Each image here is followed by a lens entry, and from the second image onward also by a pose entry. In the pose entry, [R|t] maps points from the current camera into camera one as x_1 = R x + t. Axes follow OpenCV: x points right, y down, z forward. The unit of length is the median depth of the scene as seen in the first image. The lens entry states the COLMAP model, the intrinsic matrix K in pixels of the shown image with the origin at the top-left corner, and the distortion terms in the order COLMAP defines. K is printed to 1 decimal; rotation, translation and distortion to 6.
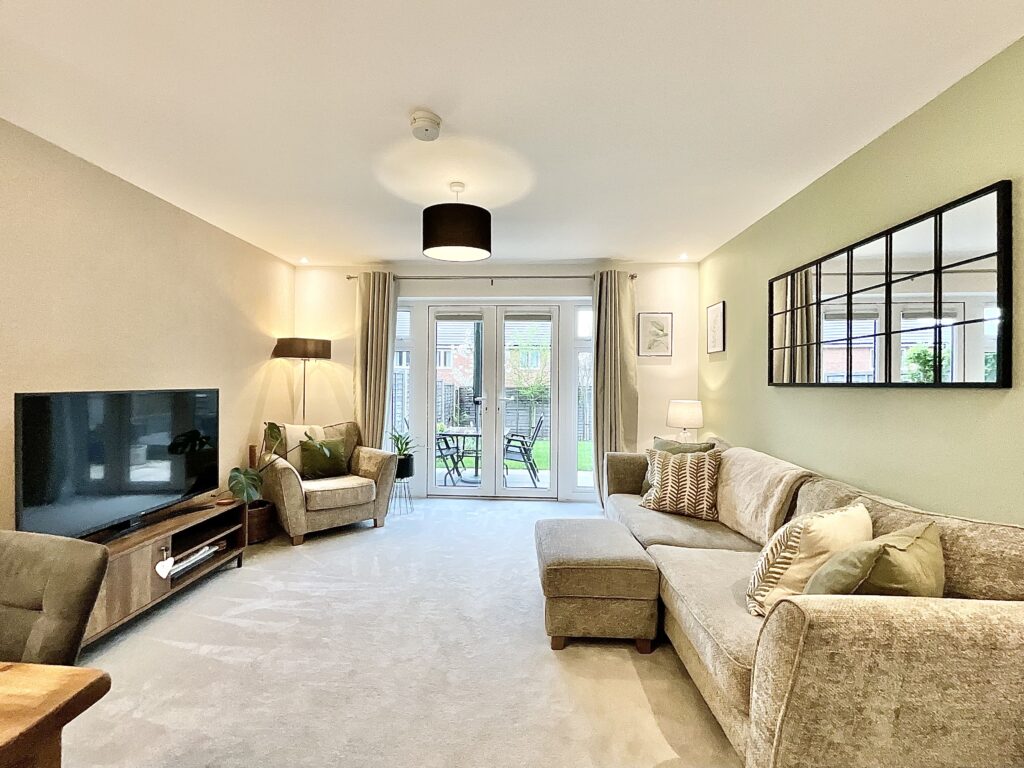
lens RADIAL K [[435.9, 0, 497.4], [0, 435.9, 383.9], [0, 0, 1]] dist [-0.000881, 0.000088]
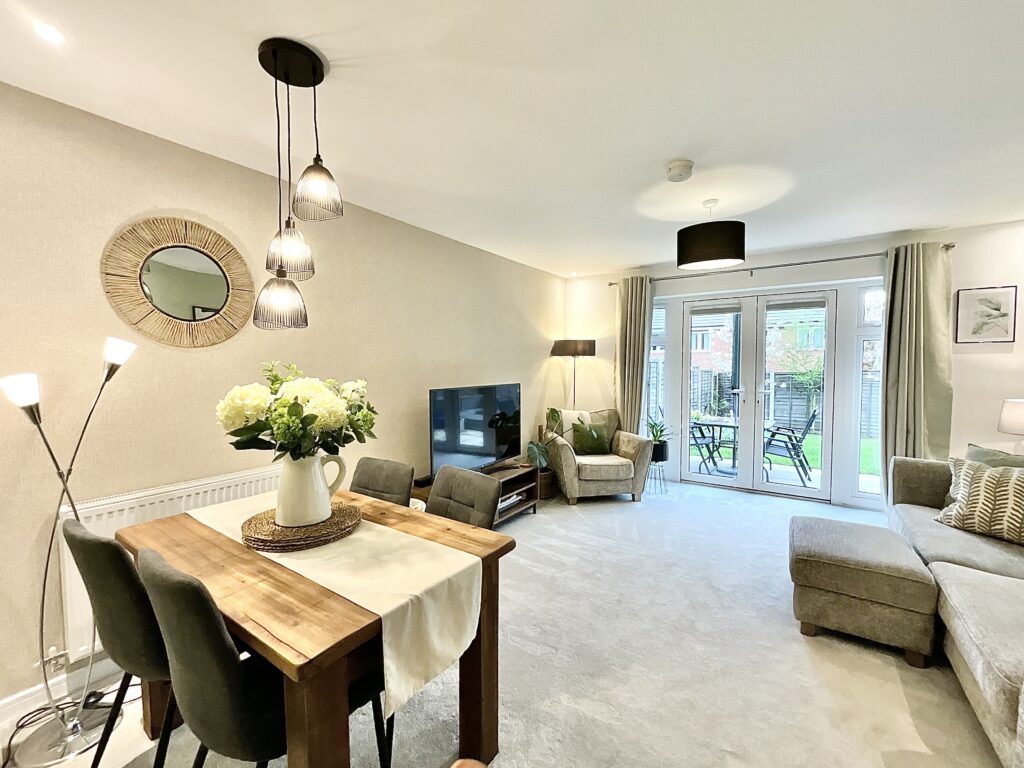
lens RADIAL K [[431.1, 0, 510.4], [0, 431.1, 384.6], [0, 0, 1]] dist [-0.001529, -0.000171]
pose [[0.857238, 0.011895, -0.514783, 0.034005], [0.009547, 0.999194, 0.038985, -0.037408], [0.514832, -0.038334, 0.856434, -0.178017]]
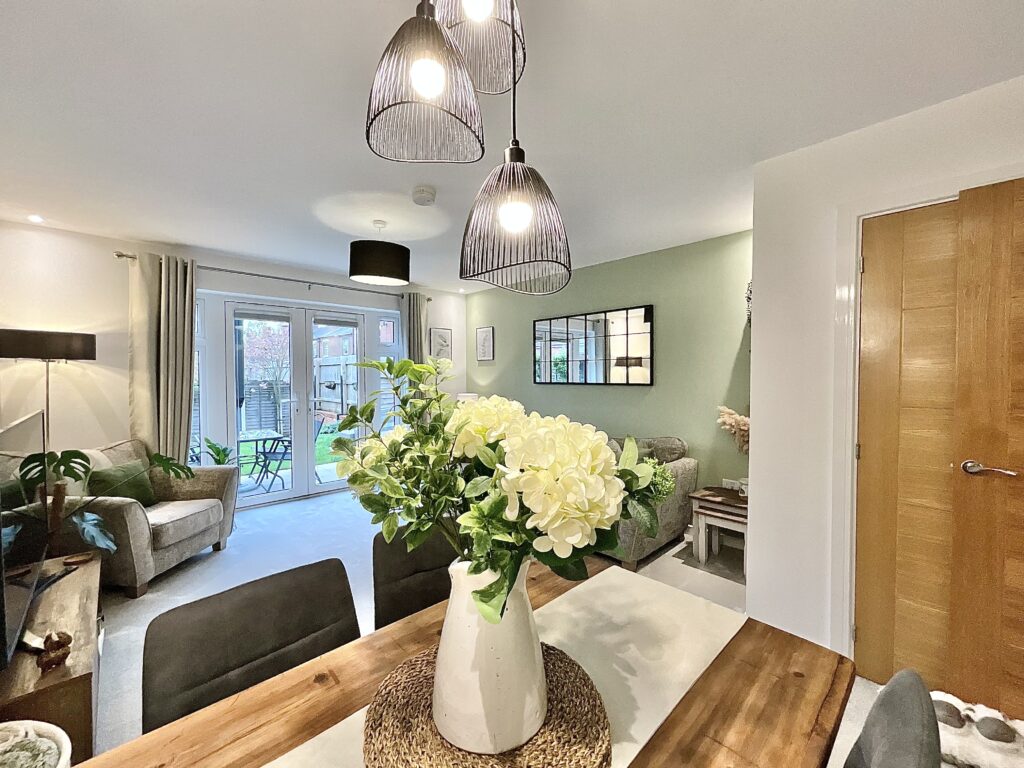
lens RADIAL K [[416.1, 0, 512.0], [0, 416.1, 384.0], [0, 0, 1]] dist [0.000974, 0.000127]
pose [[0.681060, -0.028668, 0.731666, -0.598423], [0.011449, 0.999528, 0.028505, -0.039727], [-0.732138, -0.011037, 0.681067, -0.029754]]
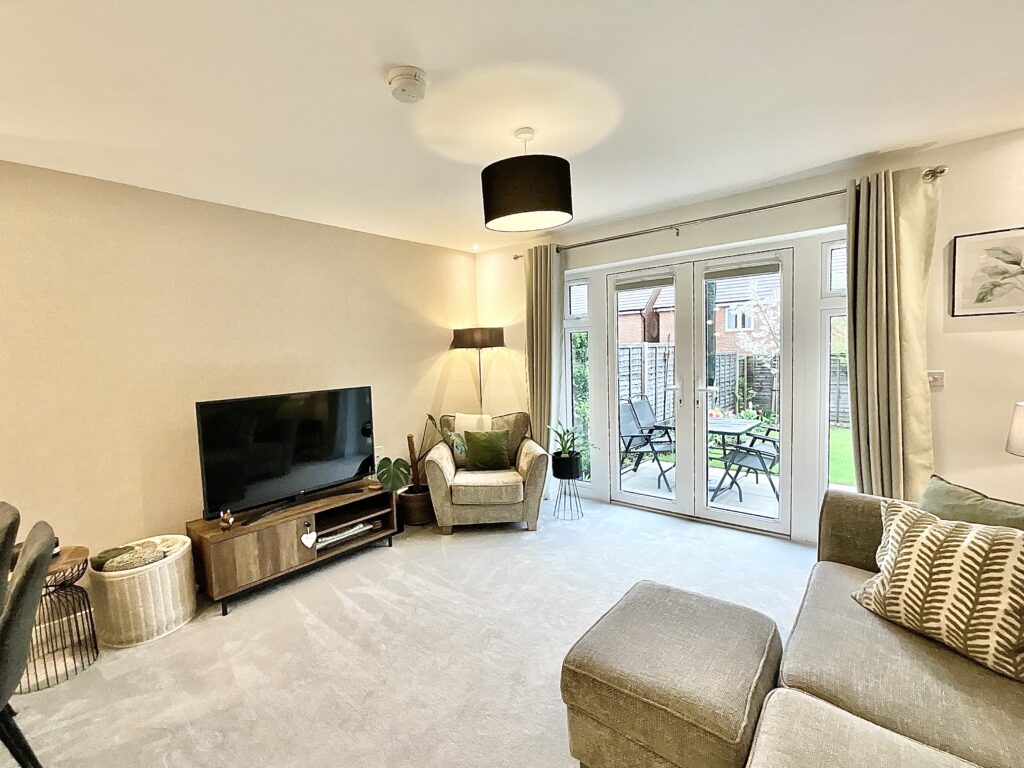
lens RADIAL K [[461.5, 0, 485.7], [0, 461.5, 382.0], [0, 0, 1]] dist [-0.001532, 0.000039]
pose [[0.783918, 0.004225, -0.620850, 0.319027], [0.038416, 0.997731, 0.055297, -0.052352], [0.619674, -0.067199, 0.781977, 0.250103]]
